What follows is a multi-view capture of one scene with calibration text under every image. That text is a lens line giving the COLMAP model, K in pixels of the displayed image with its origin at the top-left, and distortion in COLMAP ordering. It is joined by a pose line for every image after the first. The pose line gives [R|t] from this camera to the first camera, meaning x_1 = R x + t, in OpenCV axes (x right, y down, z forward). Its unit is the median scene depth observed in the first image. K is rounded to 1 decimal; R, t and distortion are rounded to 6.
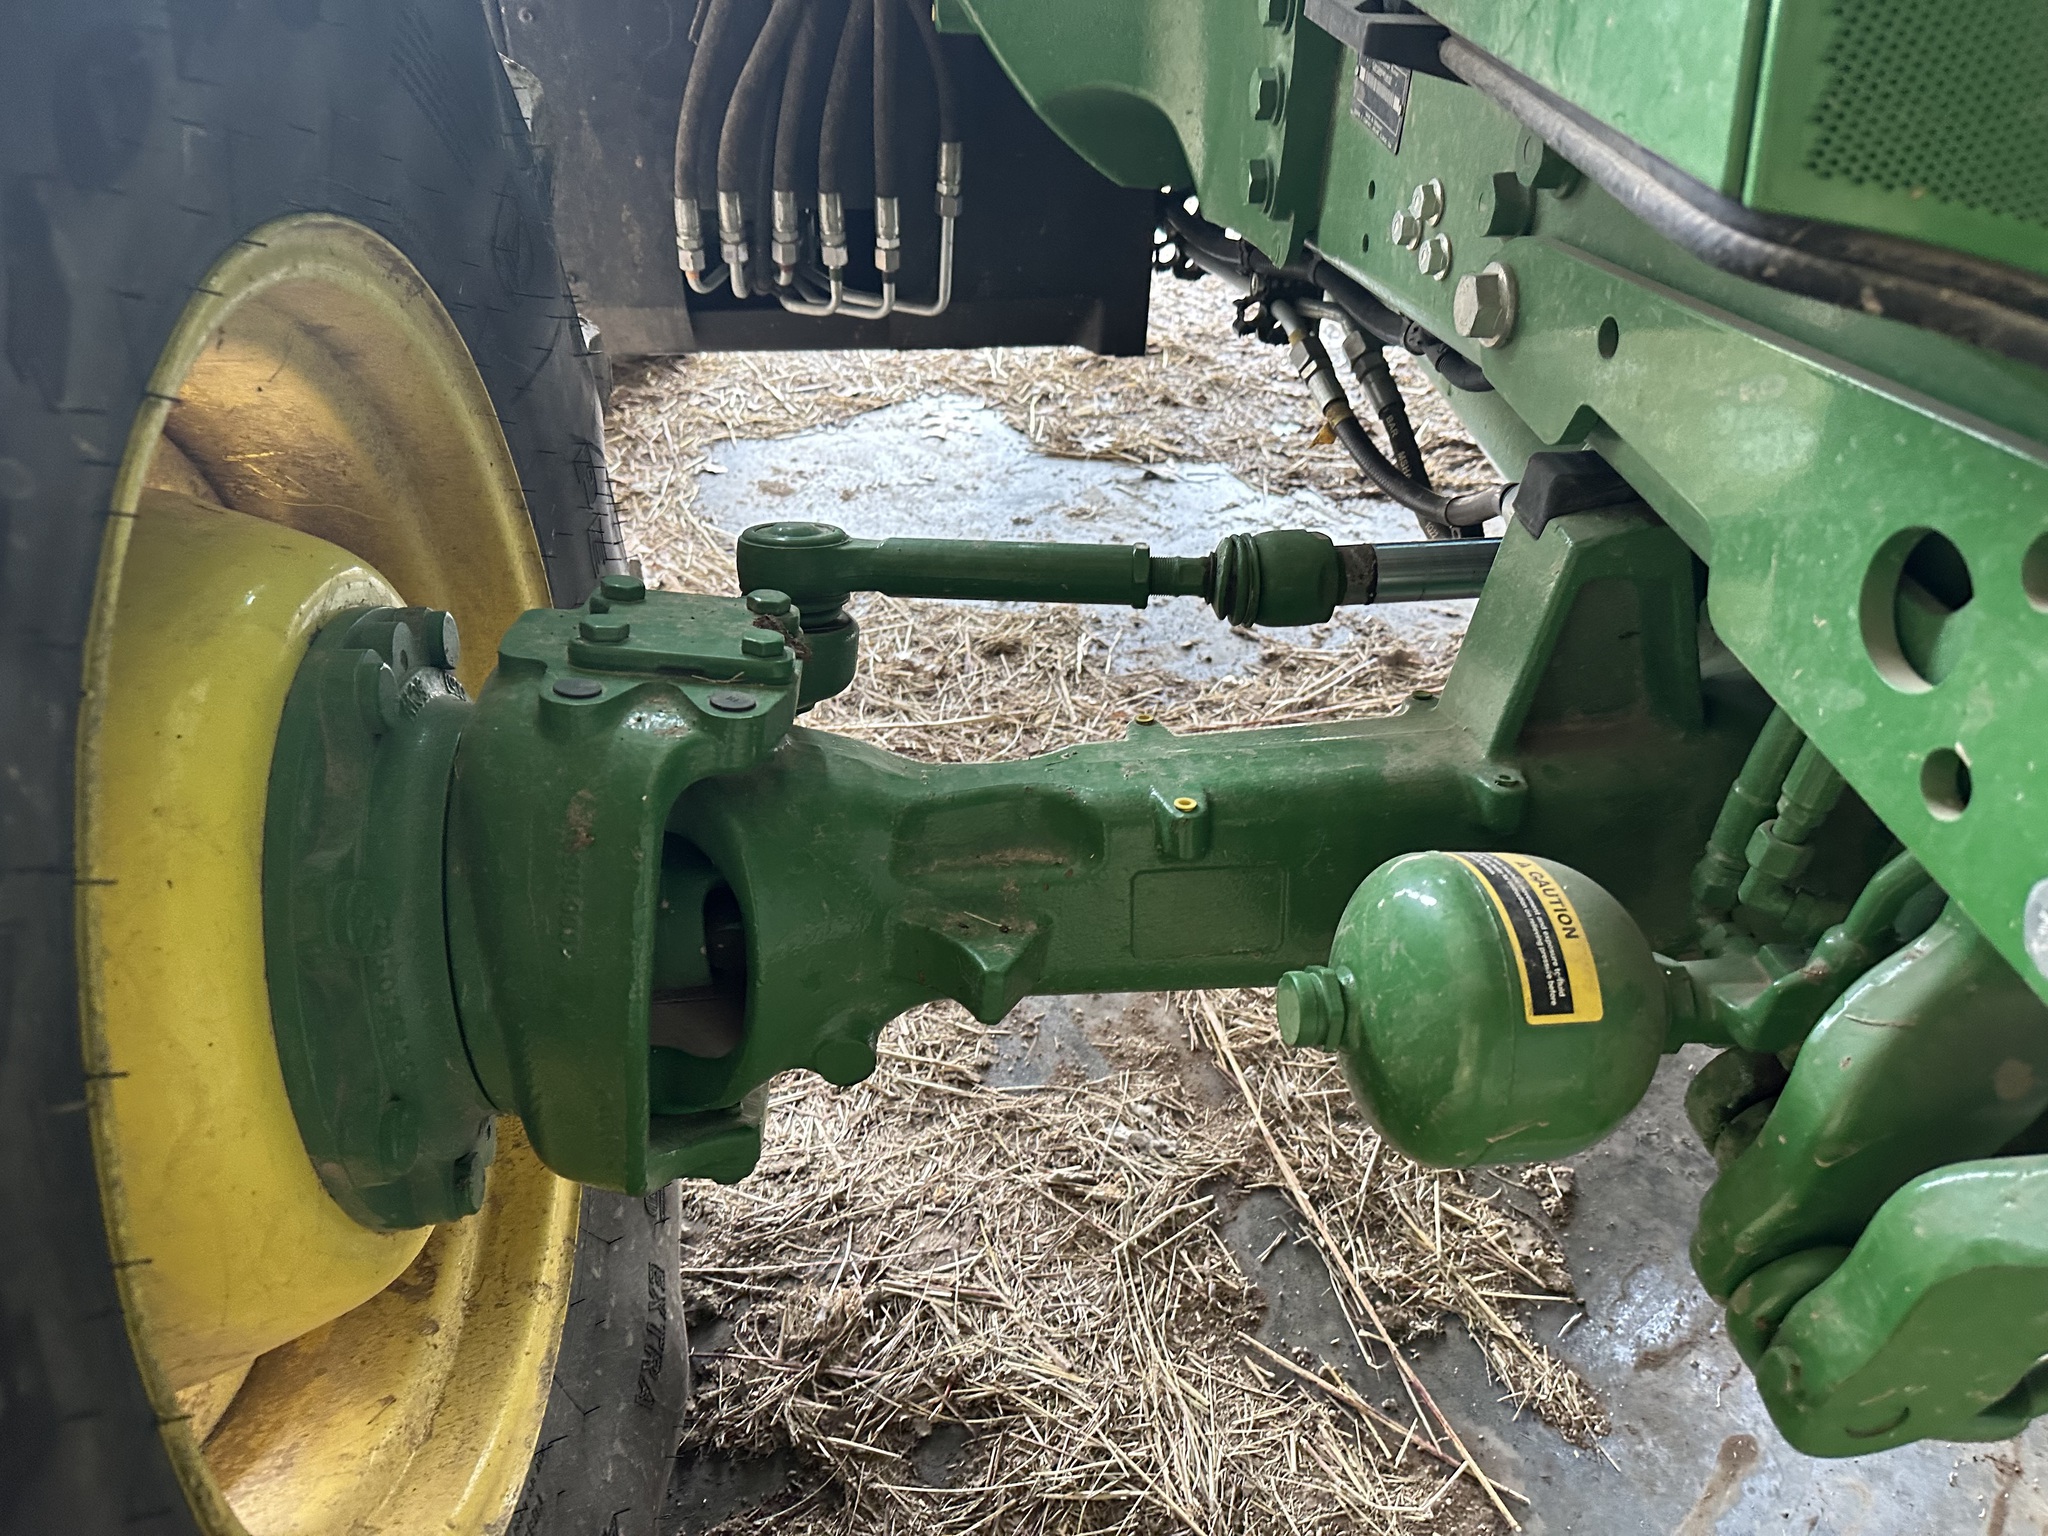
lens RADIAL K [[1425.5, 0, 1039.0], [0, 1425.5, 754.0], [0, 0, 1]] dist [0.168038, -0.281776]
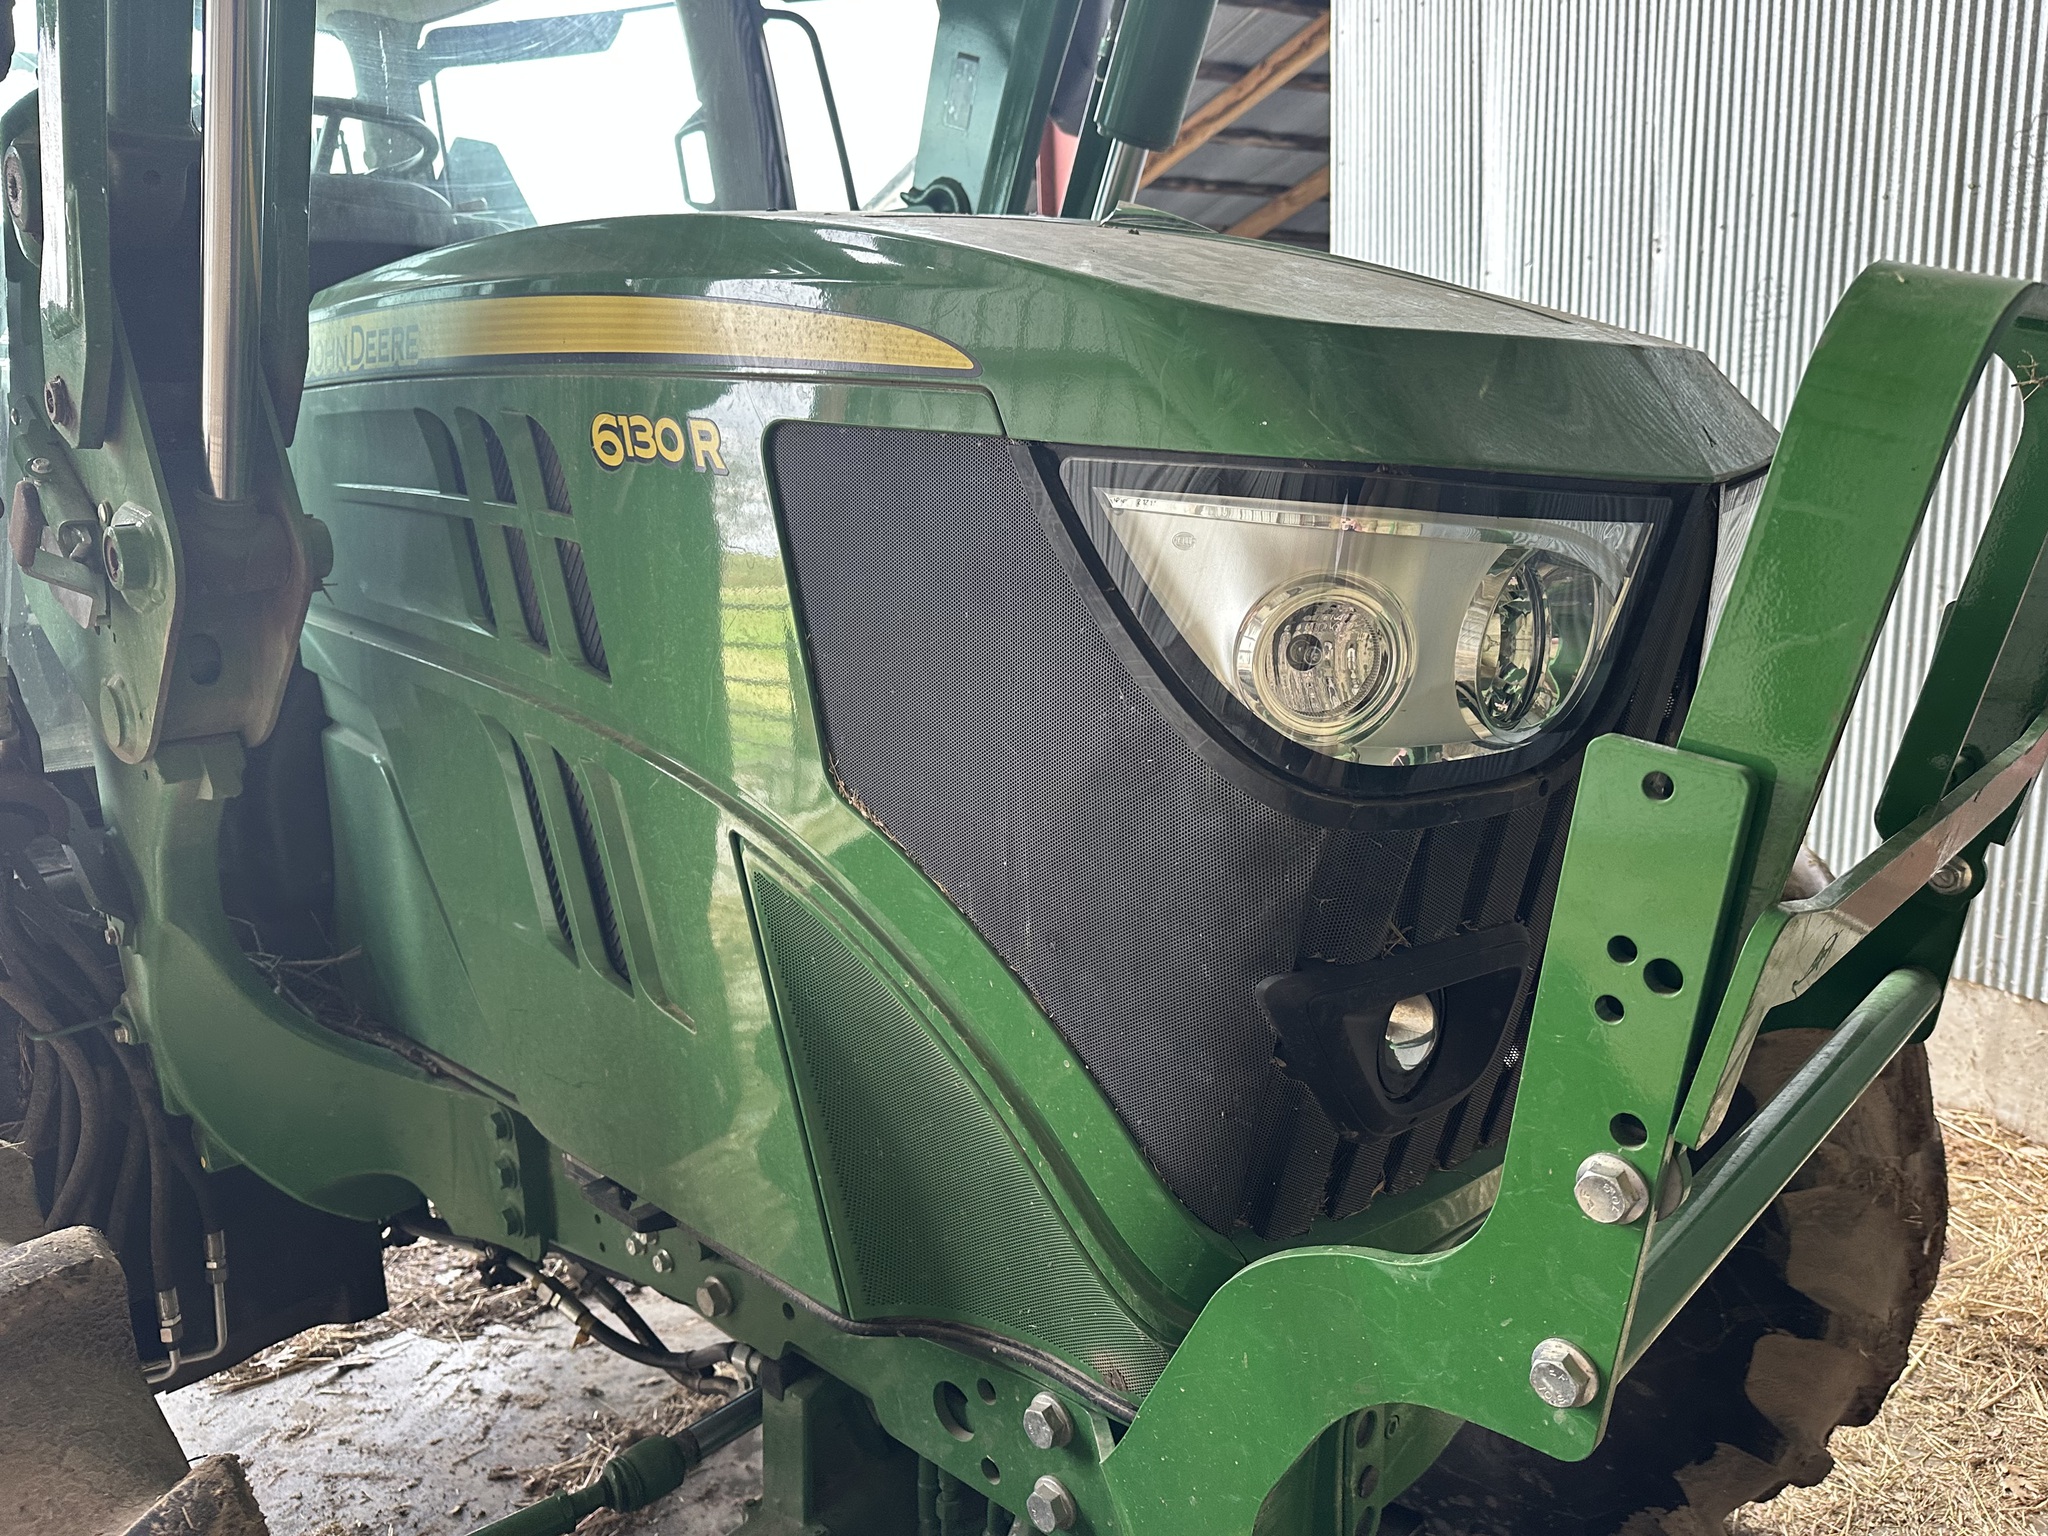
lens RADIAL K [[1452.9, 0, 1059.2], [0, 1452.9, 773.2], [0, 0, 1]] dist [-0.007099, -0.006554]
pose [[0.750300, -0.175760, 0.637305, -0.169555], [0.427646, 0.864188, -0.265136, -0.073541], [-0.504151, 0.471473, 0.723564, -0.355754]]
